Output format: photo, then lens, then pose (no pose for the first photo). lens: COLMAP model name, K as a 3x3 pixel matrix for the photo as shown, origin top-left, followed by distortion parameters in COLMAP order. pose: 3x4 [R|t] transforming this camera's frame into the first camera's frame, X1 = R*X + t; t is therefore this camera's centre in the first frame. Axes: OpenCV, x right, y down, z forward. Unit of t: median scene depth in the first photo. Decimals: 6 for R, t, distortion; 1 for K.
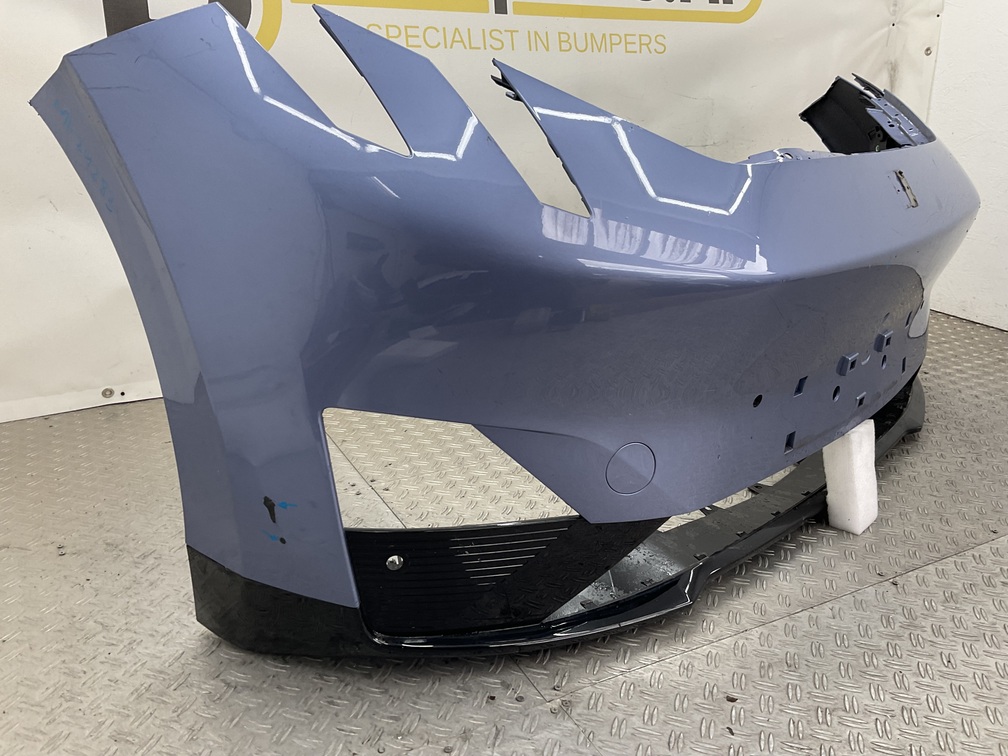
lens RADIAL K [[835.1, 0, 505.5], [0, 835.1, 375.6], [0, 0, 1]] dist [0.076665, -0.149262]
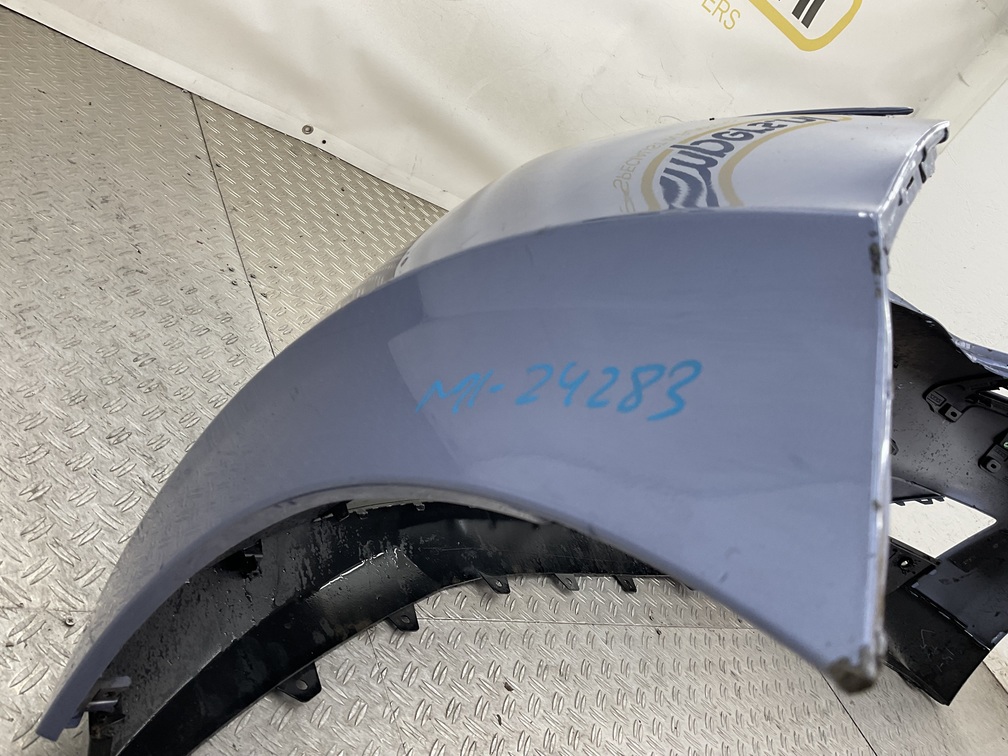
lens RADIAL K [[835.1, 0, 505.7], [0, 835.1, 378.0], [0, 0, 1]] dist [0.076665, -0.149262]
pose [[0.812294, 0.500123, 0.300091, -0.225466], [-0.548914, 0.829449, 0.103478, -0.036363], [-0.197159, -0.248778, 0.948282, 0.105960]]
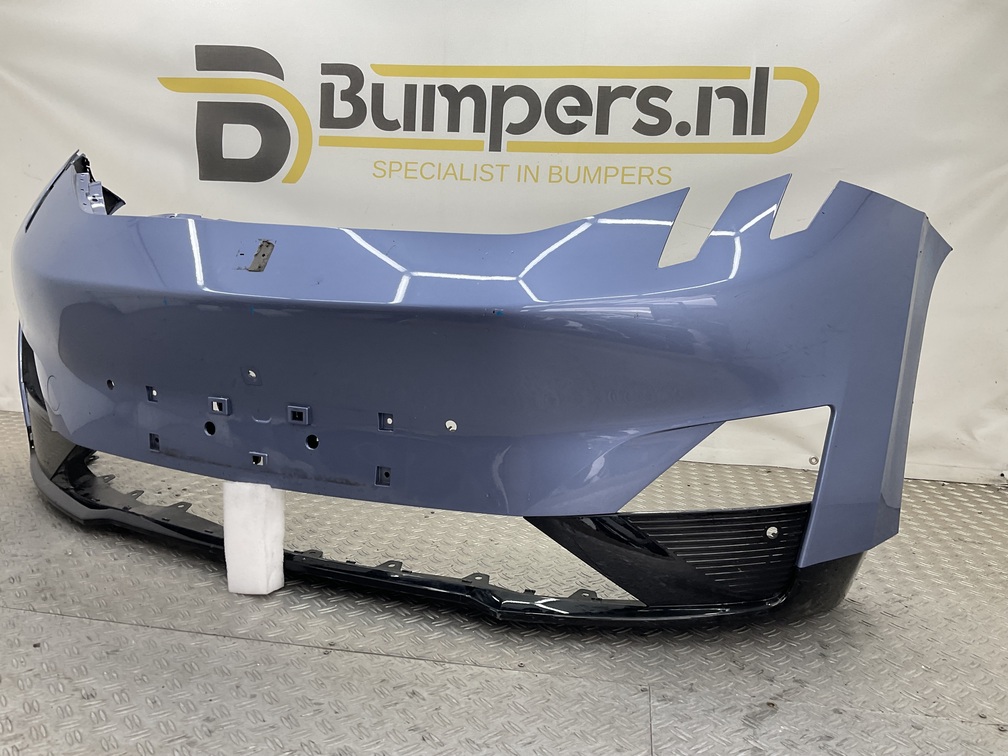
lens RADIAL K [[835.1, 0, 502.1], [0, 835.1, 375.6], [0, 0, 1]] dist [0.076665, -0.149262]
pose [[0.799717, 0.111831, -0.589870, 1.372787], [-0.228100, 0.965422, -0.126217, 0.017024], [0.555358, 0.235487, 0.797573, 0.314142]]
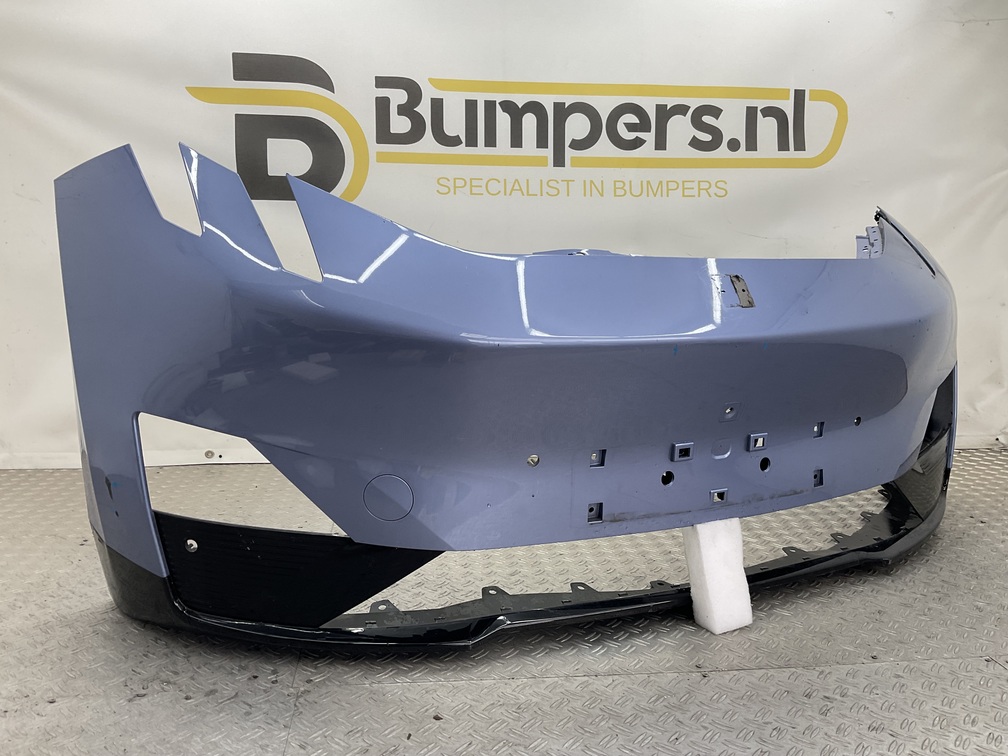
lens RADIAL K [[835.1, 0, 502.6], [0, 835.1, 374.5], [0, 0, 1]] dist [0.076665, -0.149262]
pose [[0.930971, 0.050432, -0.361593, 0.687486], [-0.119168, 0.978144, -0.170390, 0.115658], [0.345097, 0.201719, 0.916634, -0.068567]]
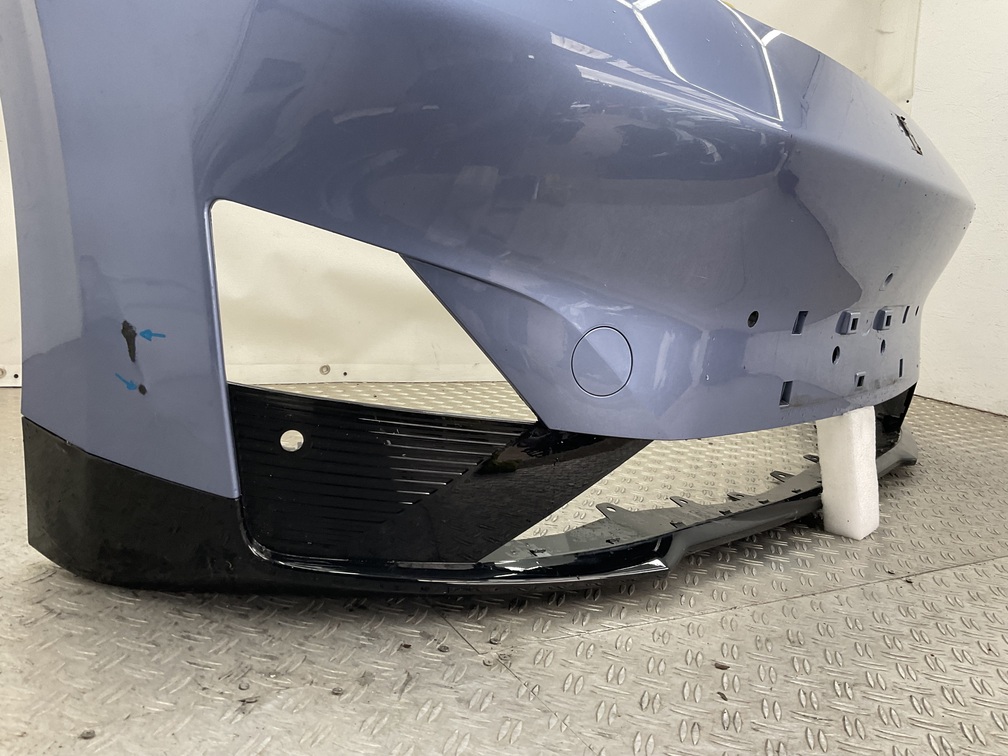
lens RADIAL K [[835.1, 0, 504.5], [0, 835.1, 376.2], [0, 0, 1]] dist [0.076665, -0.149262]
pose [[0.996924, 0.066371, 0.041690, 0.022510], [-0.057973, 0.982381, -0.177668, 0.259128], [-0.052748, 0.174704, 0.983207, 0.206149]]
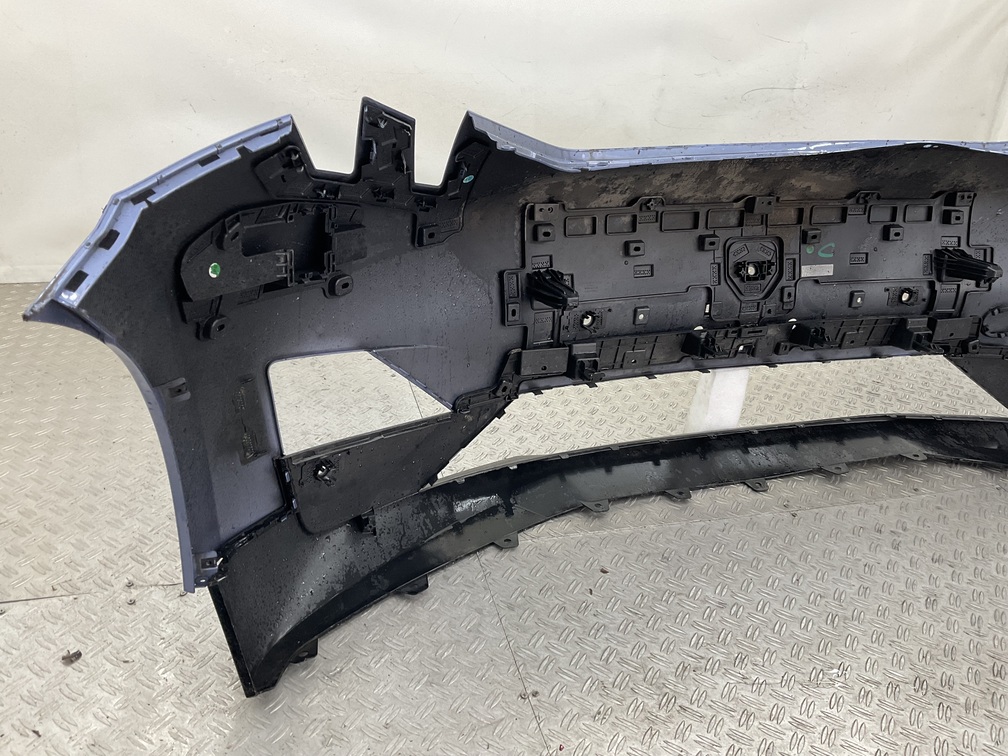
lens RADIAL K [[835.1, 0, 506.8], [0, 835.1, 379.2], [0, 0, 1]] dist [0.076665, -0.149262]
pose [[0.974295, 0.147548, -0.170233, 0.283448], [-0.122213, 0.980982, 0.150794, -0.087447], [0.189244, -0.126113, 0.973798, -0.258653]]
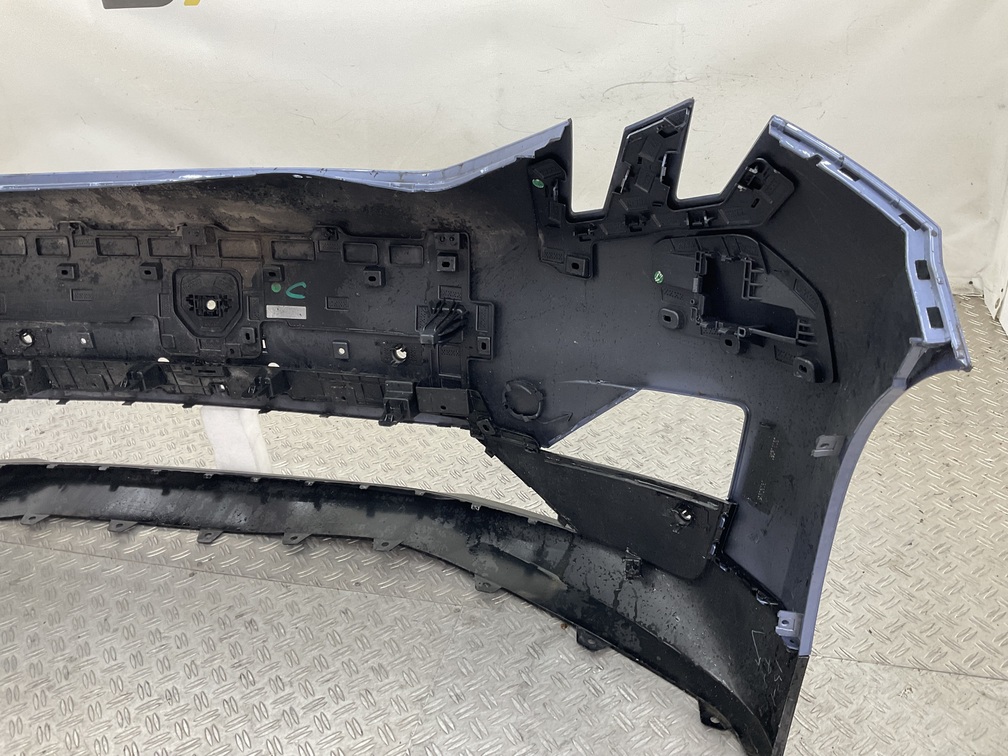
lens RADIAL K [[835.1, 0, 504.9], [0, 835.1, 382.8], [0, 0, 1]] dist [0.076665, -0.149262]
pose [[0.741765, 0.280170, -0.609336, 1.614884], [-0.156111, 0.955734, 0.249403, -0.392087], [0.652238, -0.089875, 0.752667, 0.547221]]
